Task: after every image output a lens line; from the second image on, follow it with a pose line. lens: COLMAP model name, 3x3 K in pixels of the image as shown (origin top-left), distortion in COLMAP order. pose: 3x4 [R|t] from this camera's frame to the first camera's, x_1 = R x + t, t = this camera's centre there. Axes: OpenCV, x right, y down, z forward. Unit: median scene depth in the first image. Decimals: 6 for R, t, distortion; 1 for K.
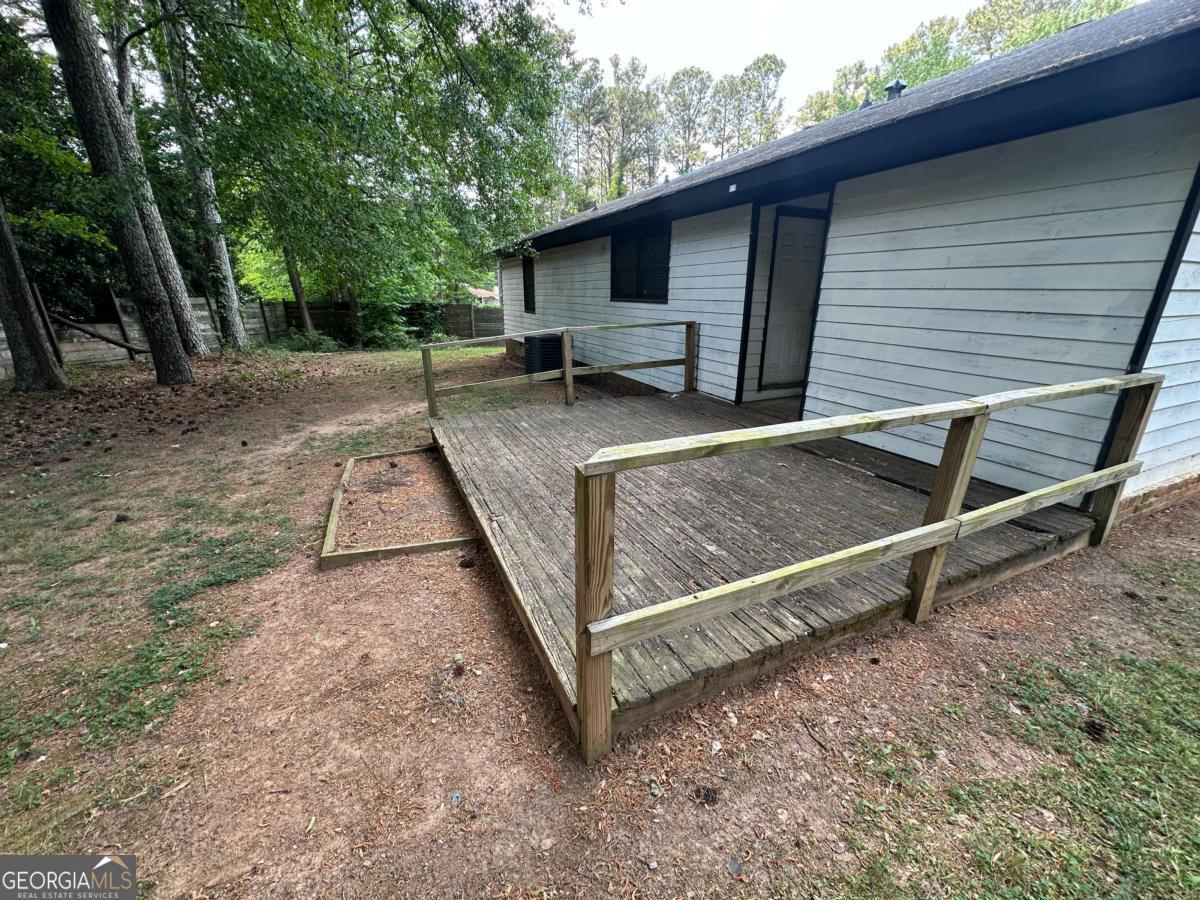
lens RADIAL K [[480.1, 0, 599.7], [0, 480.1, 453.5], [0, 0, 1]] dist [-0.000747, -0.000118]
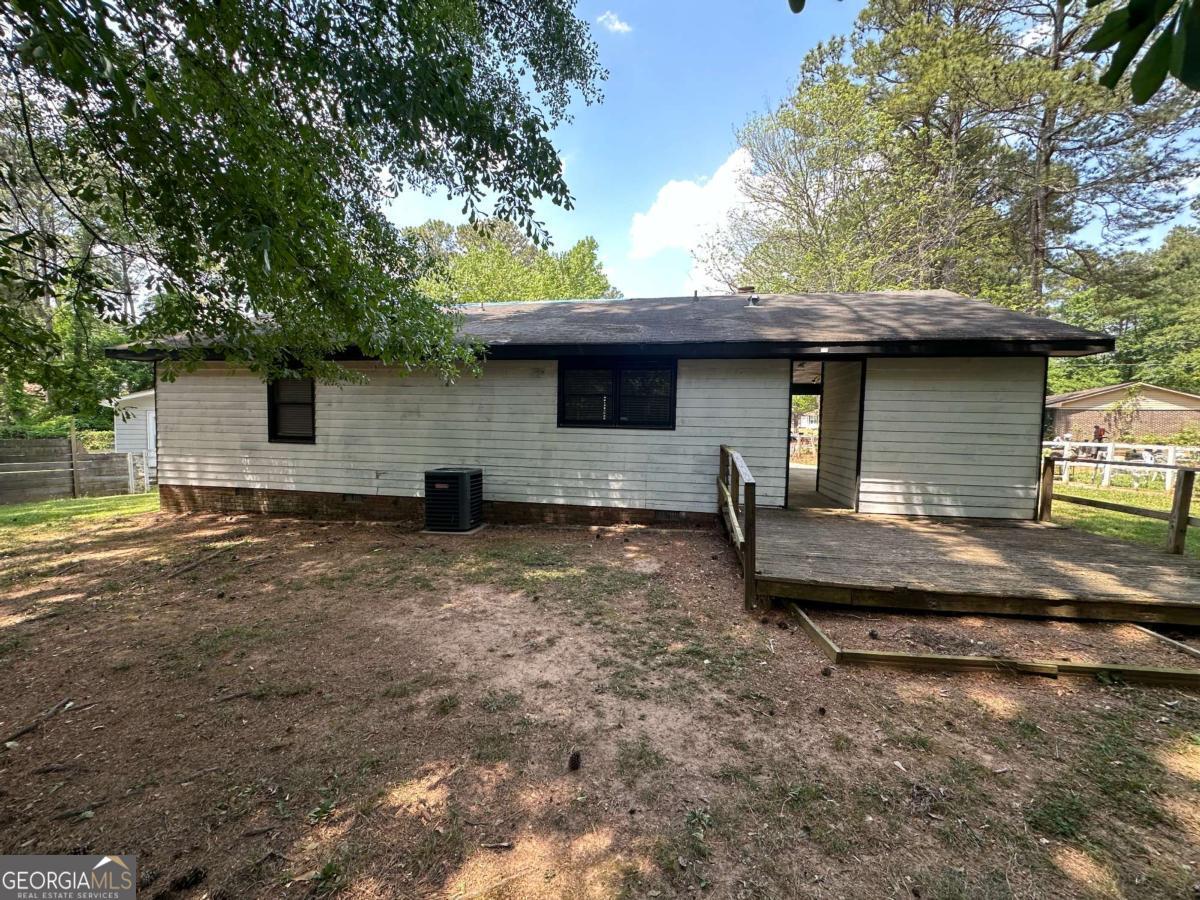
lens RADIAL K [[480.1, 0, 600.0], [0, 480.1, 449.3], [0, 0, 1]] dist [-0.000747, -0.000118]
pose [[0.565769, -0.037587, 0.823707, -0.986286], [0.244663, 0.961625, -0.124168, -0.206399], [-0.787430, 0.271781, 0.553253, 0.640966]]
